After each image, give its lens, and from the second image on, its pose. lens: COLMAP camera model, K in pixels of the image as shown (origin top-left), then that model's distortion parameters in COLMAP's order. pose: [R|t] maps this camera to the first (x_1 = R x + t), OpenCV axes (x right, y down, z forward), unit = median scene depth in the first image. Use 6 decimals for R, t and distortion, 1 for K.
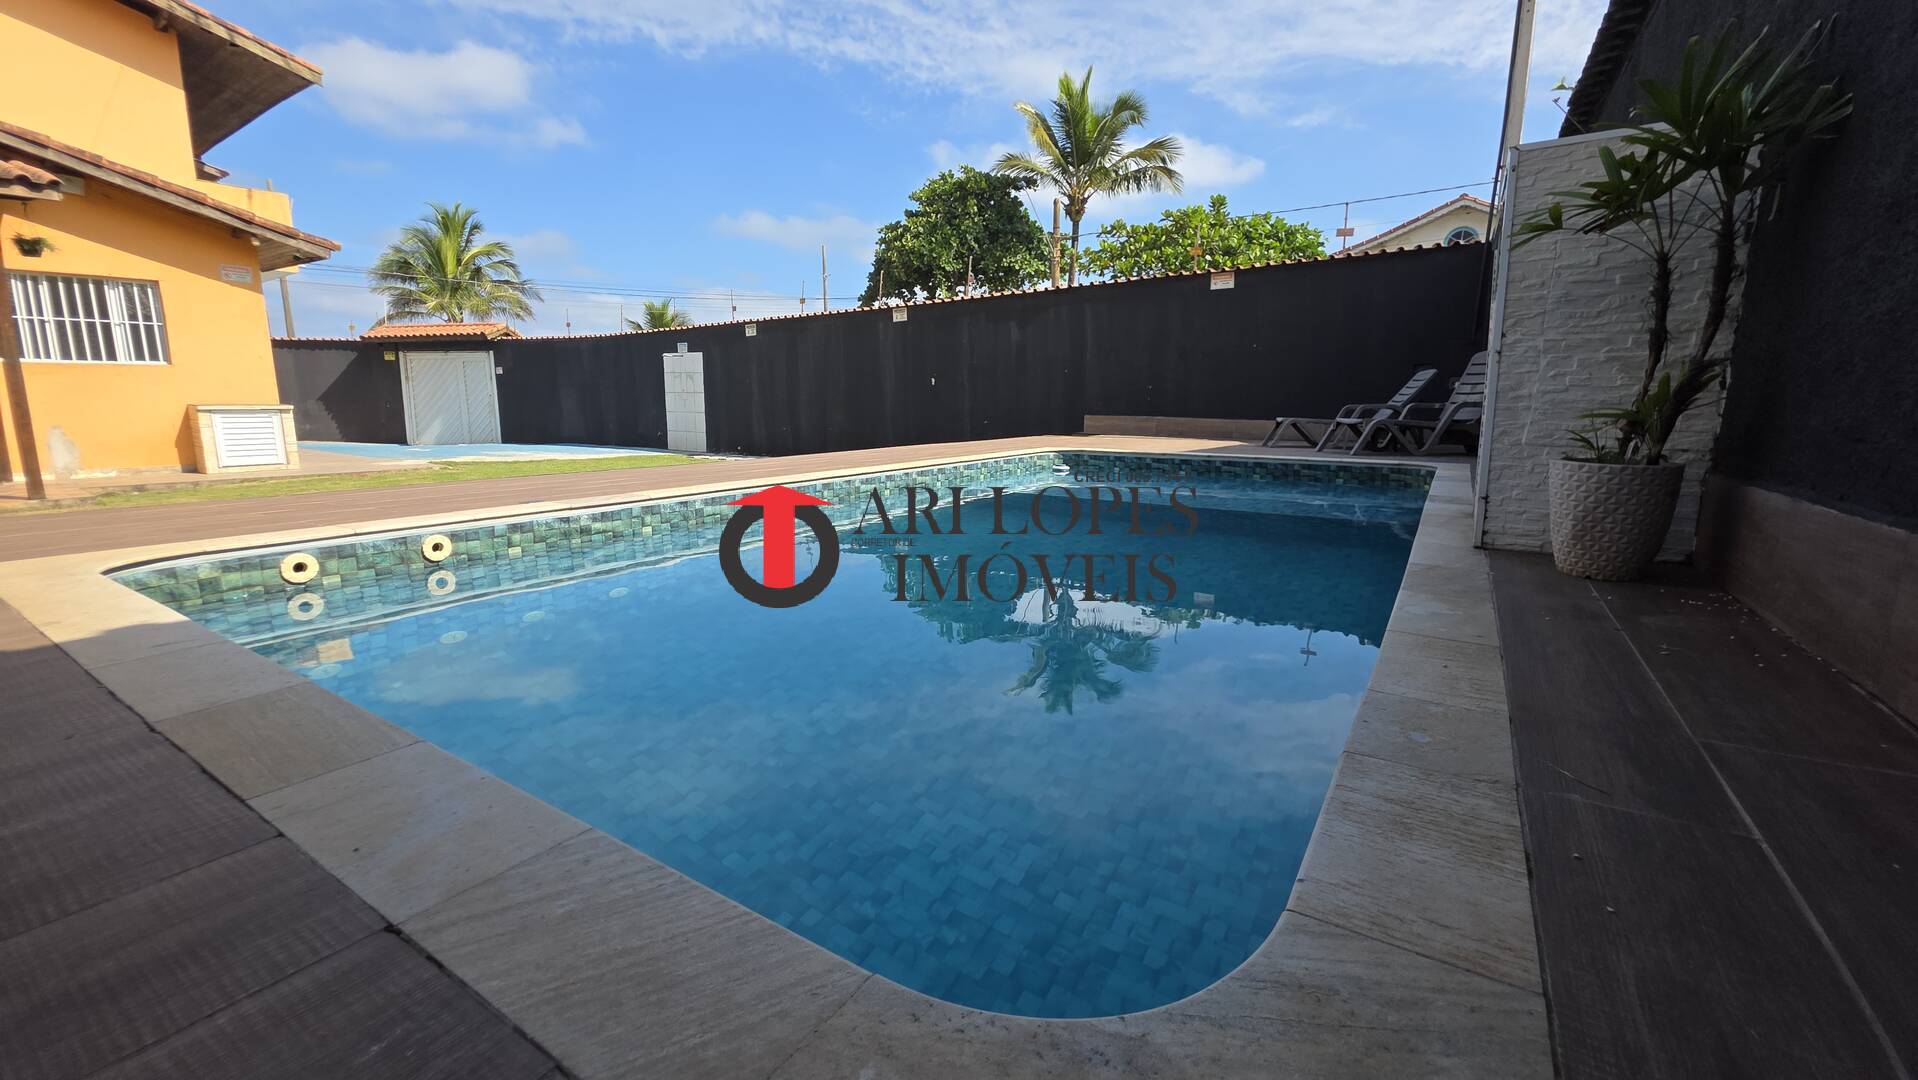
lens RADIAL K [[762.8, 0, 957.7], [0, 762.8, 531.8], [0, 0, 1]] dist [0.017048, -0.009528]
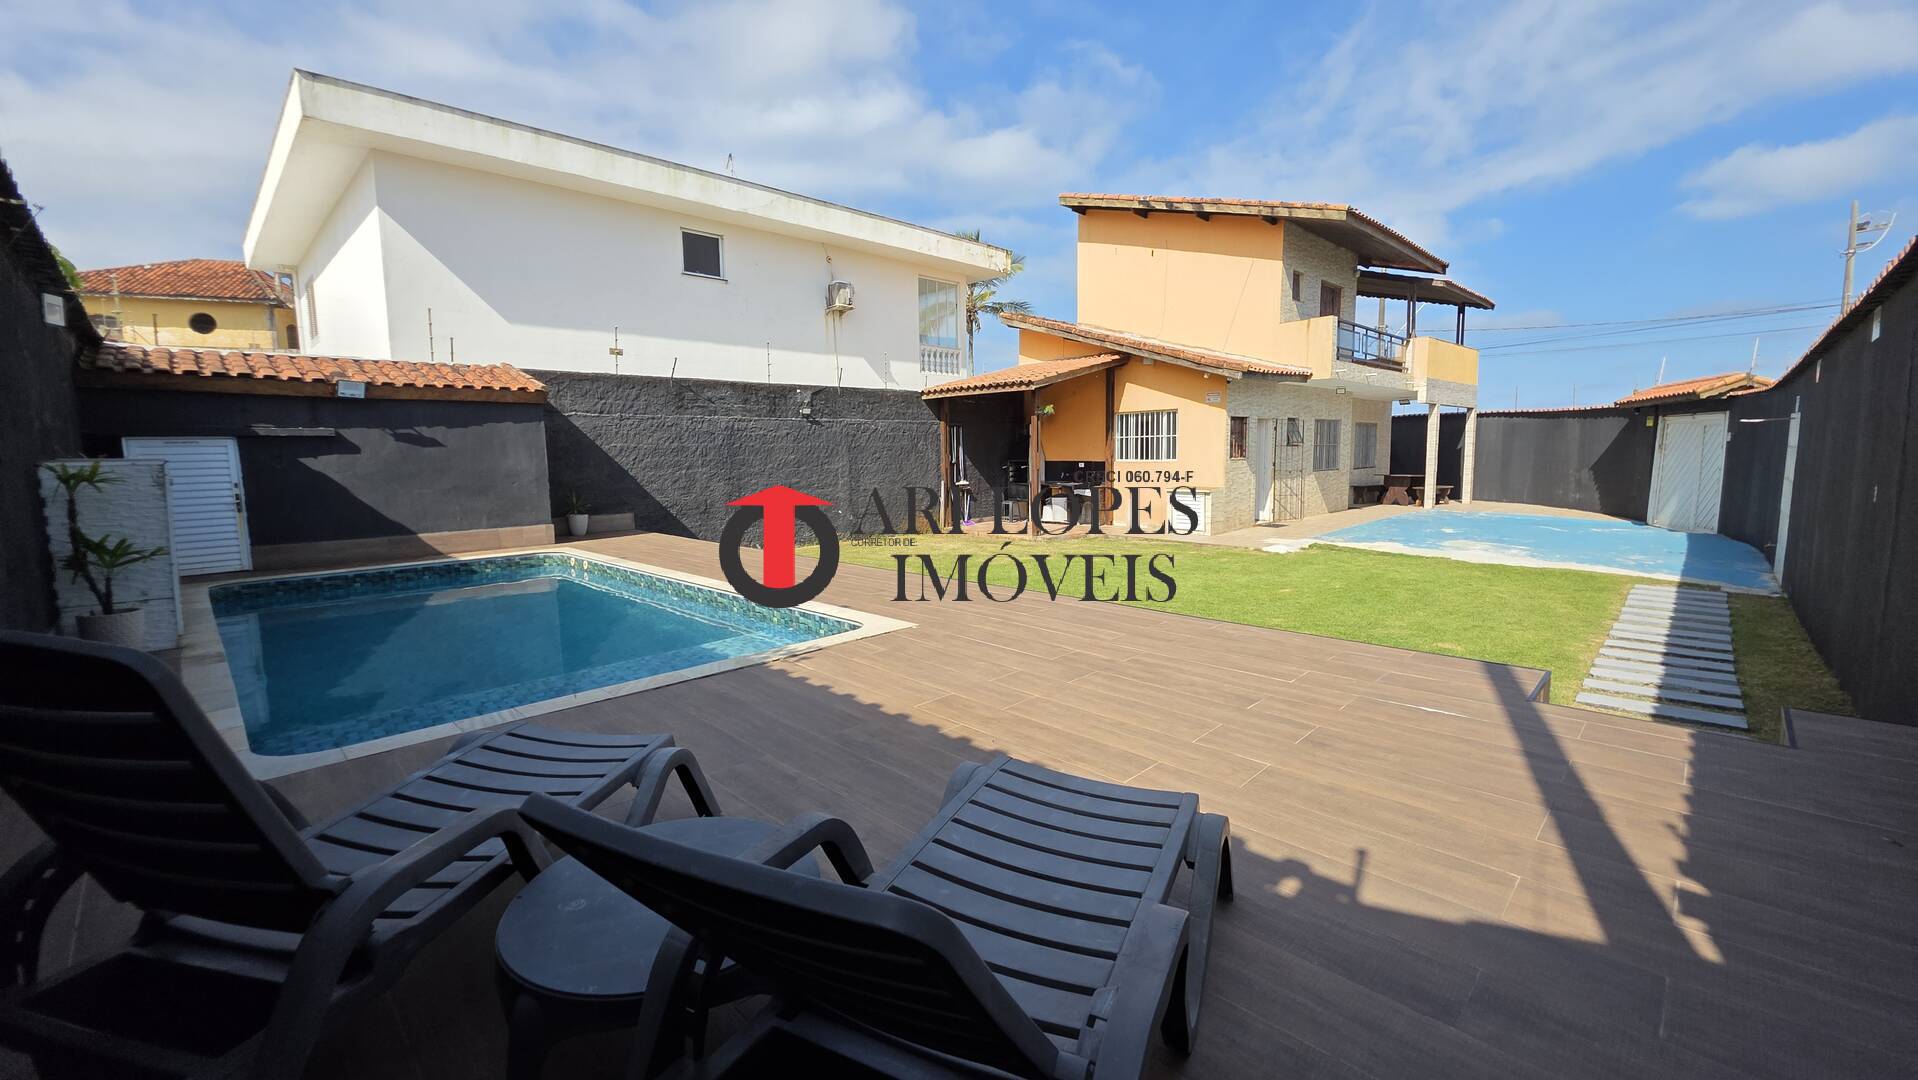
lens RADIAL K [[763.4, 0, 958.6], [0, 763.4, 533.0], [0, 0, 1]] dist [0.016800, -0.008683]
pose [[-0.198032, 0.108668, -0.974153, 0.606948], [-0.152773, 0.978268, 0.140183, -0.230853], [0.968217, 0.176585, -0.177126, 0.894390]]
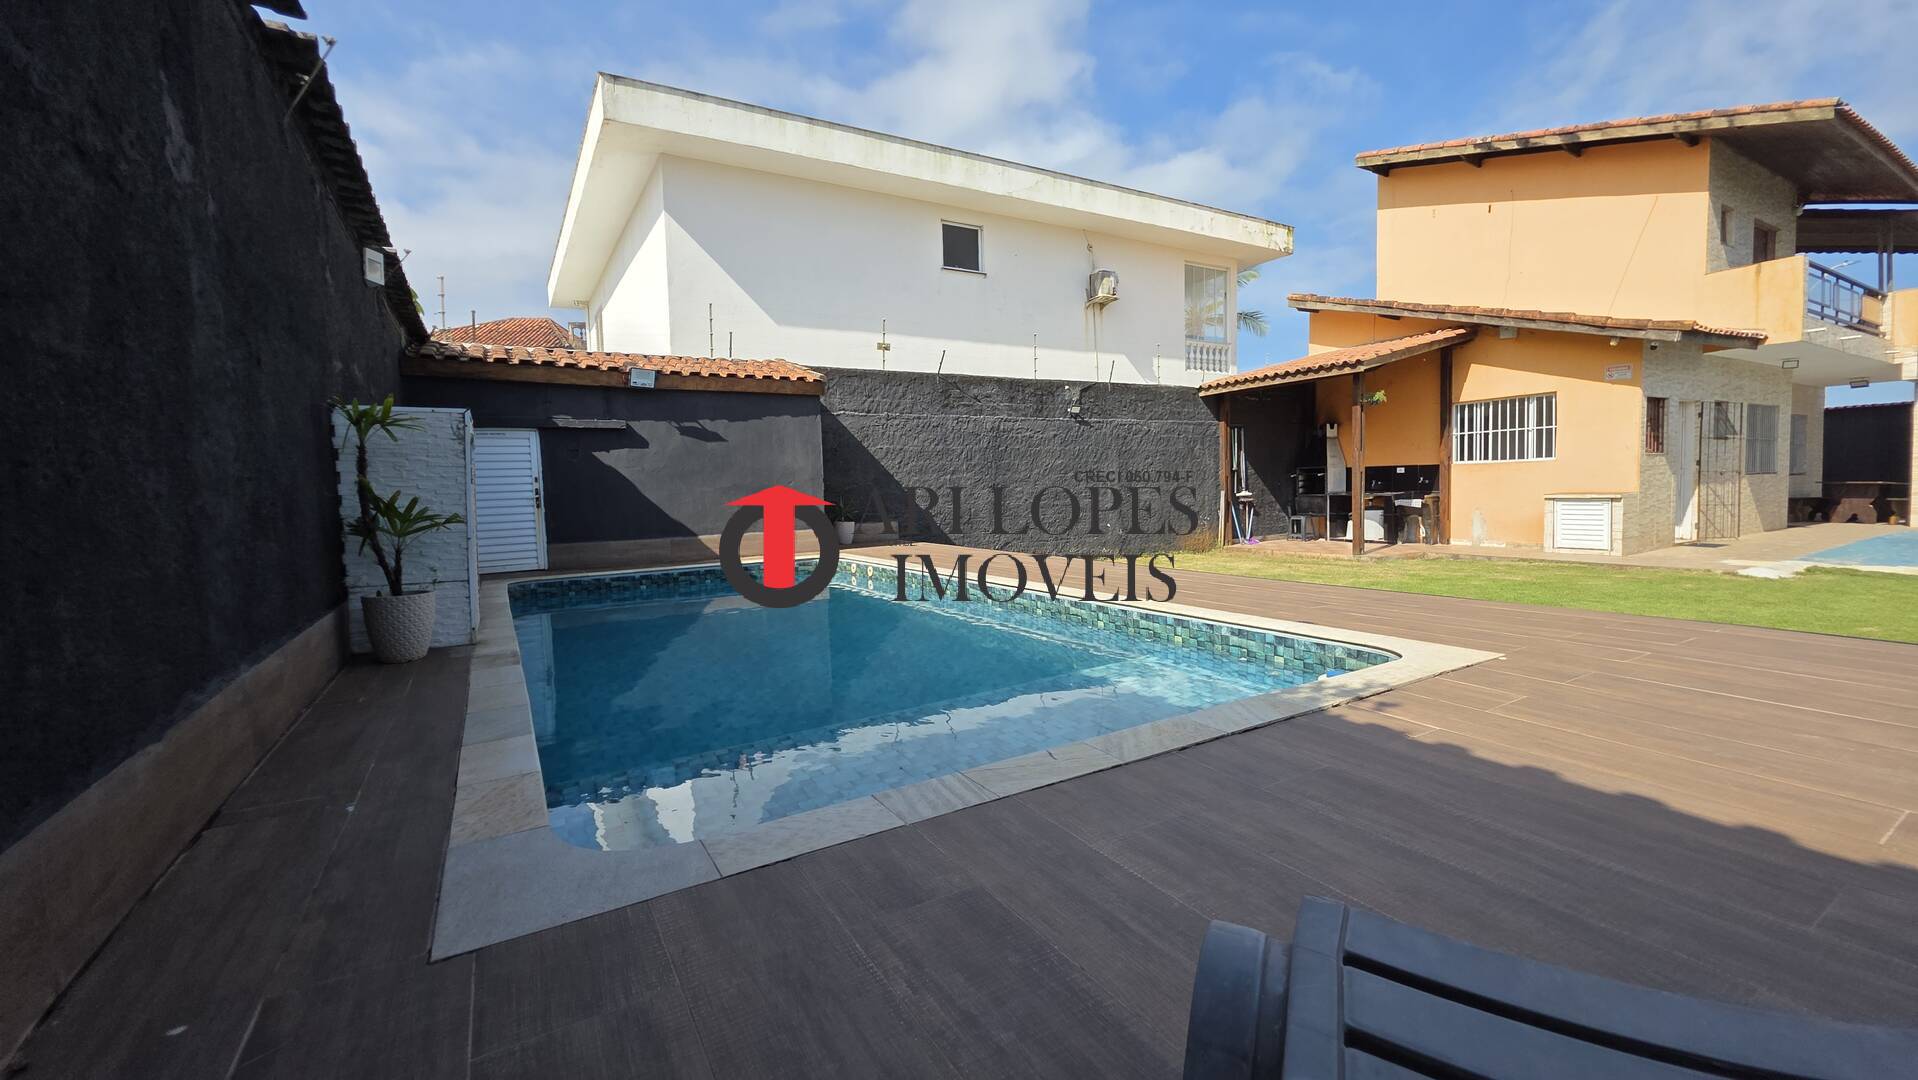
lens RADIAL K [[762.8, 0, 957.7], [0, 762.8, 531.8], [0, 0, 1]] dist [0.017048, -0.009528]
pose [[-0.431171, 0.063630, -0.900024, 0.470266], [-0.126570, 0.983381, 0.130159, -0.149163], [0.893348, 0.170037, -0.415952, 0.704191]]
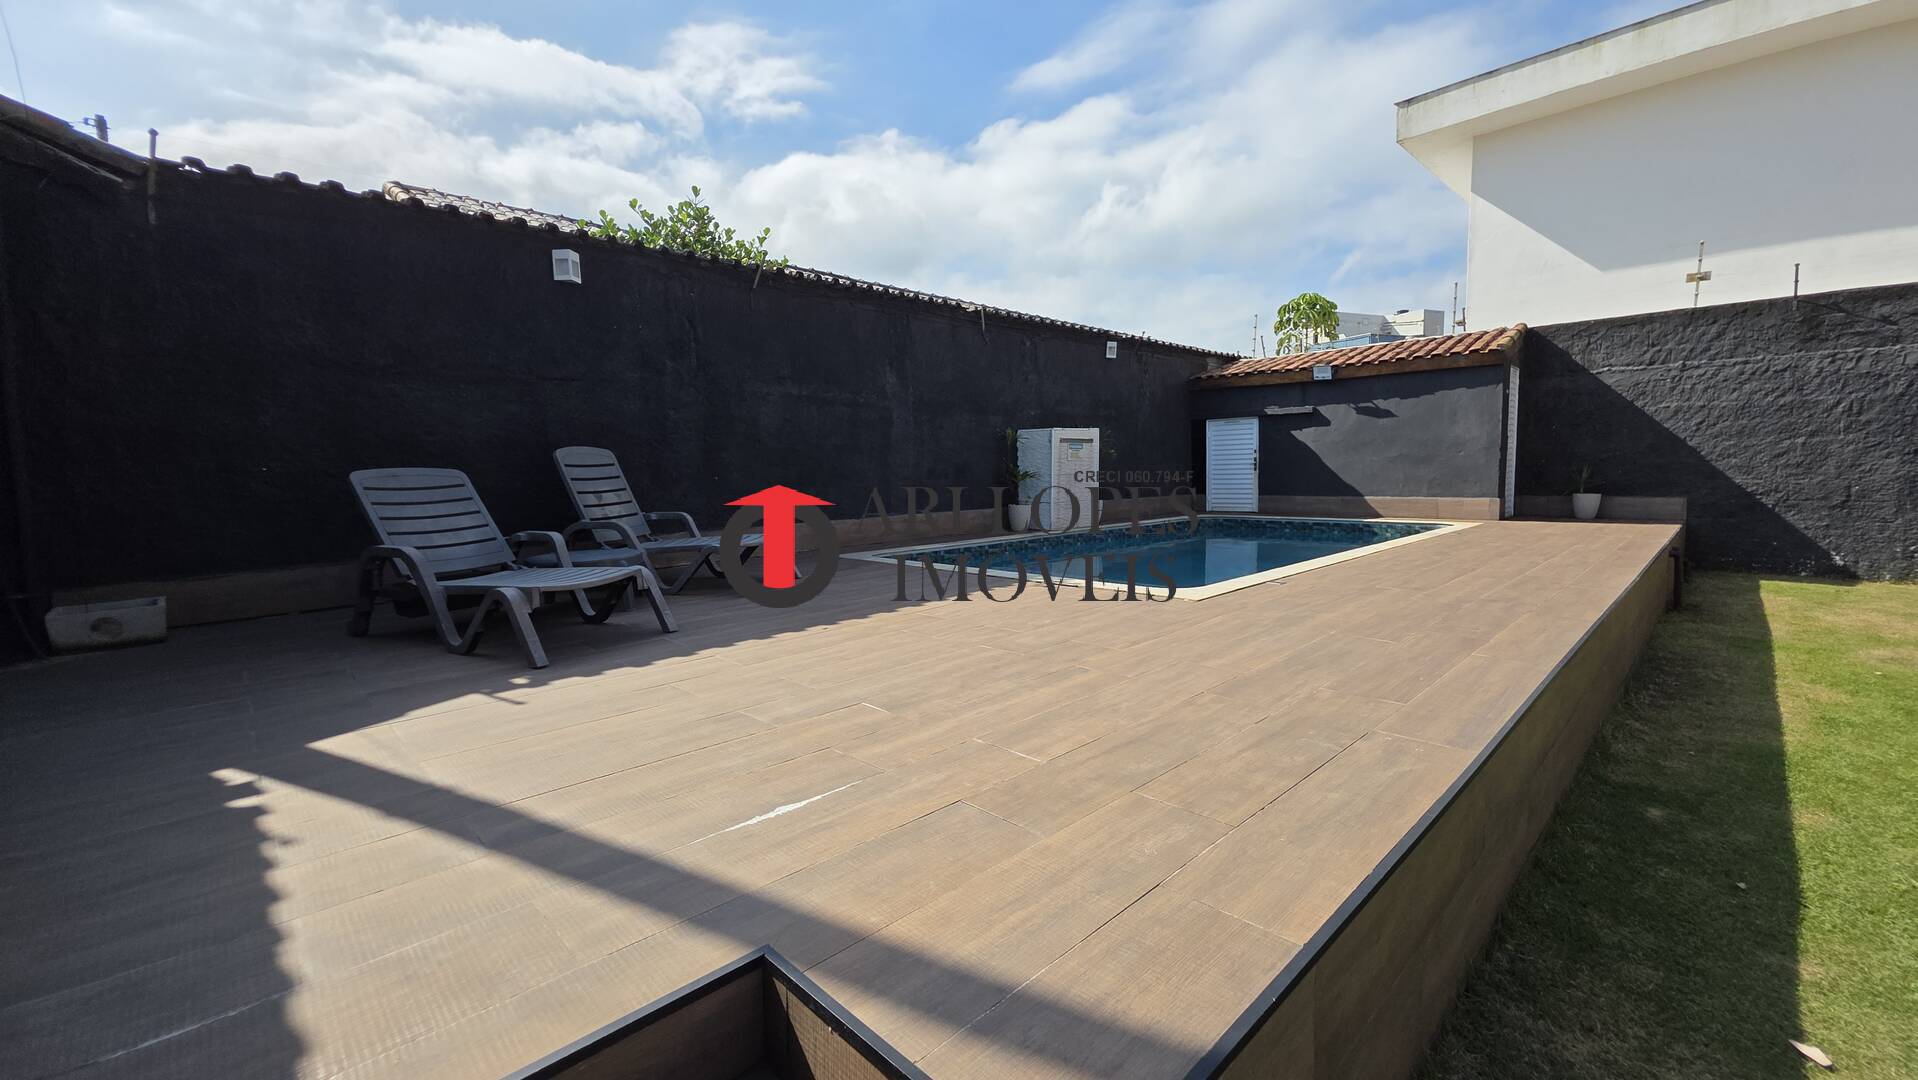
lens RADIAL K [[762.8, 0, 957.7], [0, 762.8, 531.8], [0, 0, 1]] dist [0.017048, -0.009528]
pose [[-0.974847, -0.003103, 0.222853, 0.124304], [0.053486, 0.967427, 0.247437, -0.239608], [-0.216361, 0.253133, -0.942927, 1.215766]]
